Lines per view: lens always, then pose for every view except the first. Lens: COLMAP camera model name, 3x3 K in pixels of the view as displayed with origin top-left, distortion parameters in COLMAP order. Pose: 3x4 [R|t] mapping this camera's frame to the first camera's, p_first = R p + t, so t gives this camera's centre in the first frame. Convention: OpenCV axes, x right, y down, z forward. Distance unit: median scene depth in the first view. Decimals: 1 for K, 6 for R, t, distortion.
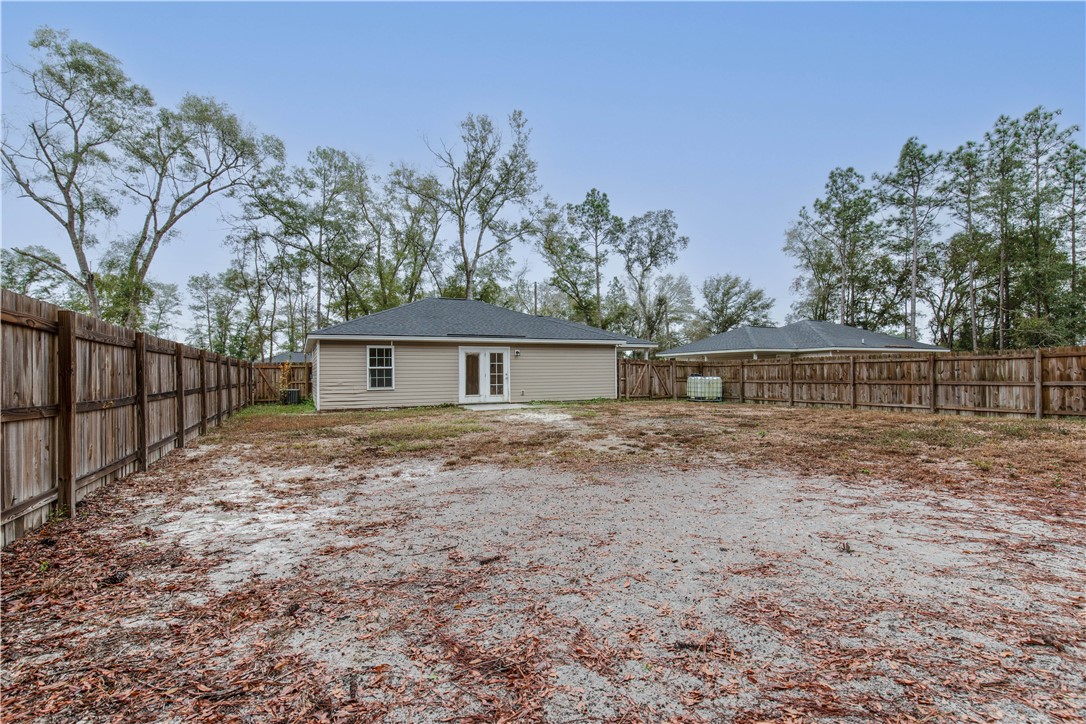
lens RADIAL K [[565.2, 0, 589.5], [0, 565.2, 359.3], [0, 0, 1]] dist [-0.003354, -0.001479]
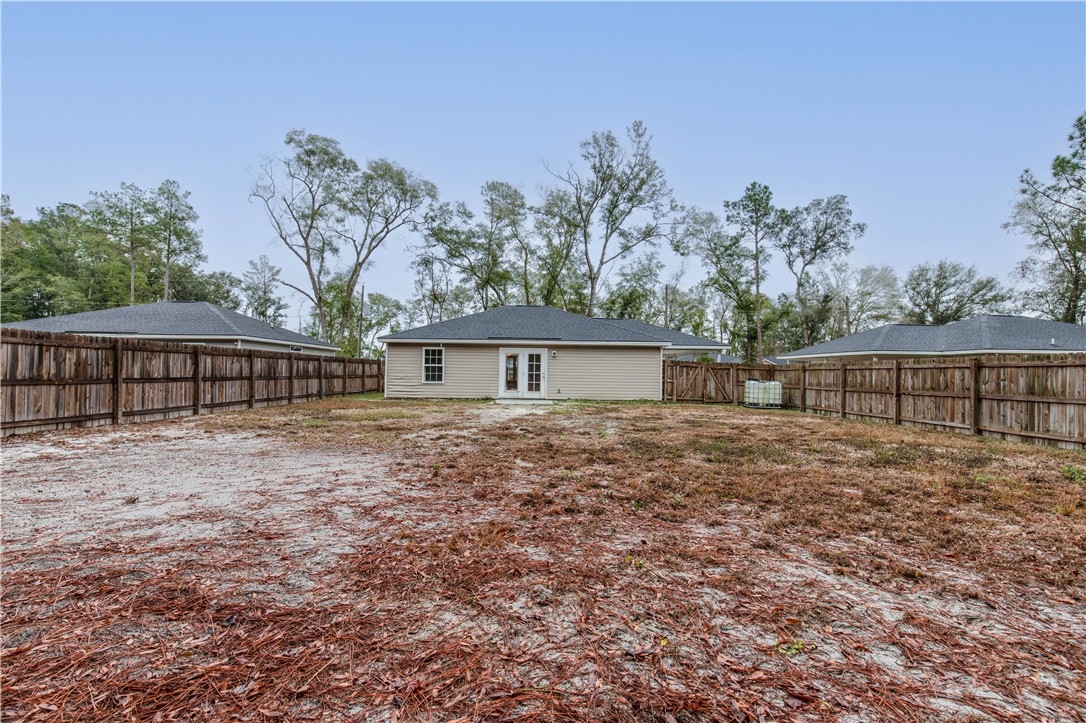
lens RADIAL K [[565.2, 0, 589.5], [0, 565.2, 358.8], [0, 0, 1]] dist [-0.003354, -0.001479]
pose [[0.885623, 0.010304, -0.464291, 0.397845], [-0.011766, 0.999931, -0.000252, -0.002196], [0.464257, 0.005687, 0.885682, 0.057673]]
